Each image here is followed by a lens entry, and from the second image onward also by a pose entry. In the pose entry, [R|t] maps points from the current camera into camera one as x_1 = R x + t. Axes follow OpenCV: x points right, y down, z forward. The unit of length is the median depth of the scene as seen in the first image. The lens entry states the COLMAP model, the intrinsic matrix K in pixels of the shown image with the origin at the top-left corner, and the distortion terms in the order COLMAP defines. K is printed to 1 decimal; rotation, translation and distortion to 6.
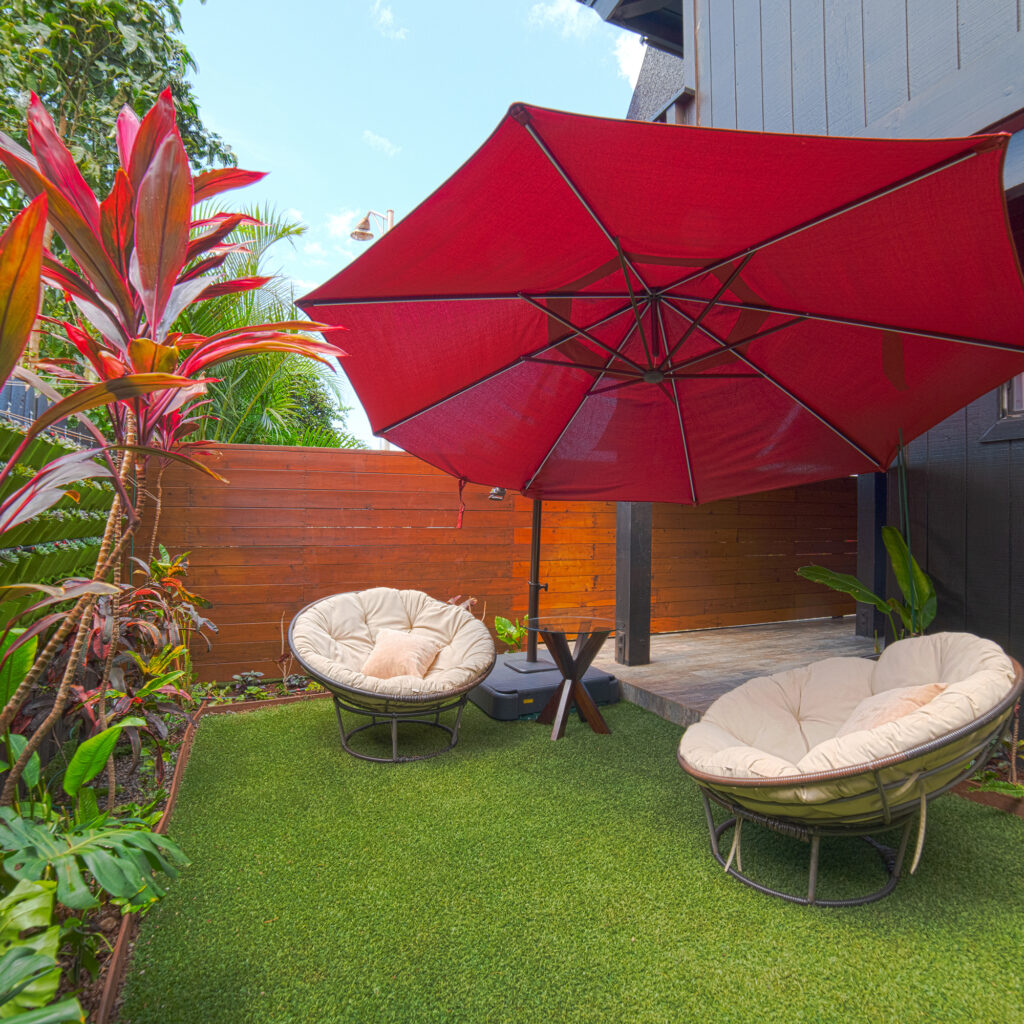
lens RADIAL K [[598.0, 0, 512.0], [0, 598.0, 512.0], [0, 0, 1]] dist [-0.003294, 0.001245]
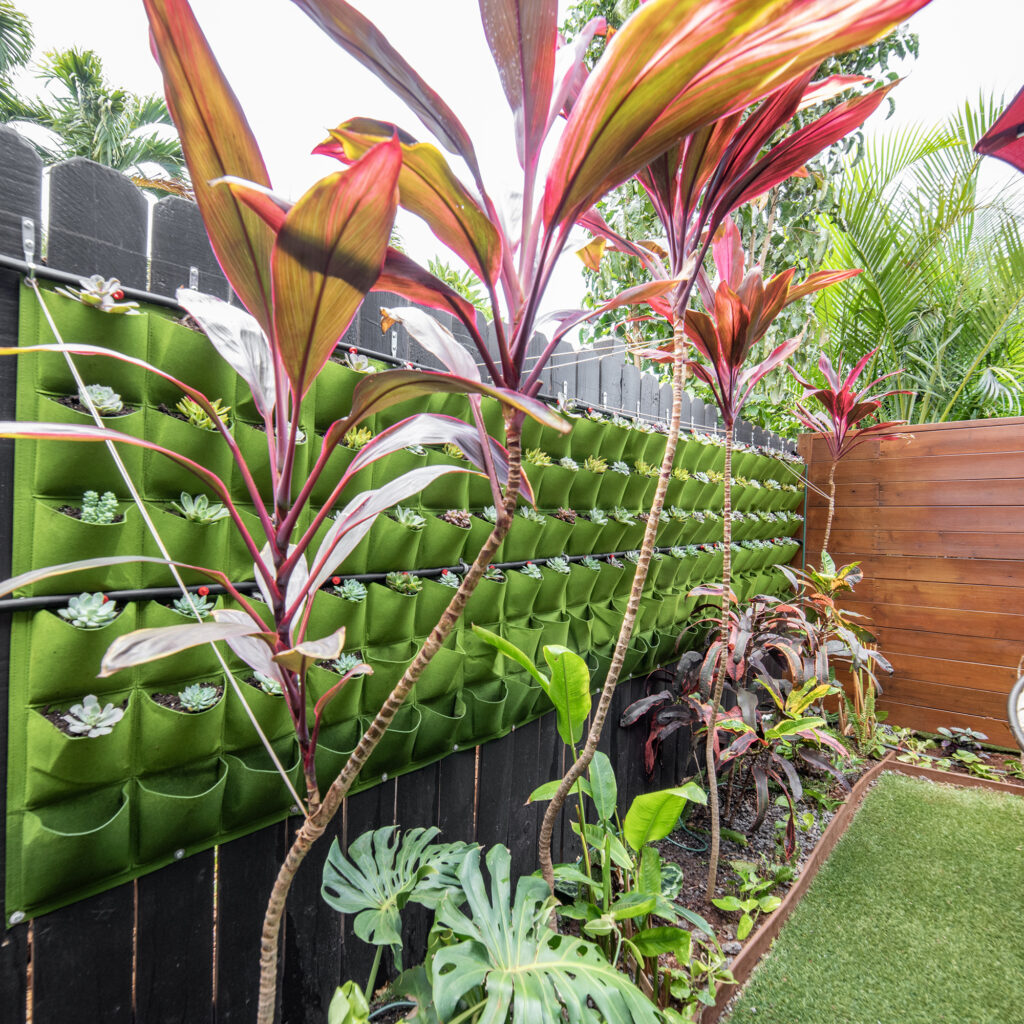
lens RADIAL K [[598.0, 0, 512.0], [0, 598.0, 512.0], [0, 0, 1]] dist [-0.003294, 0.001245]
pose [[0.440392, -0.007611, -0.897773, -0.023957], [0.005144, 0.999969, -0.005954, 0.001699], [0.897791, -0.001996, 0.440418, 0.197367]]
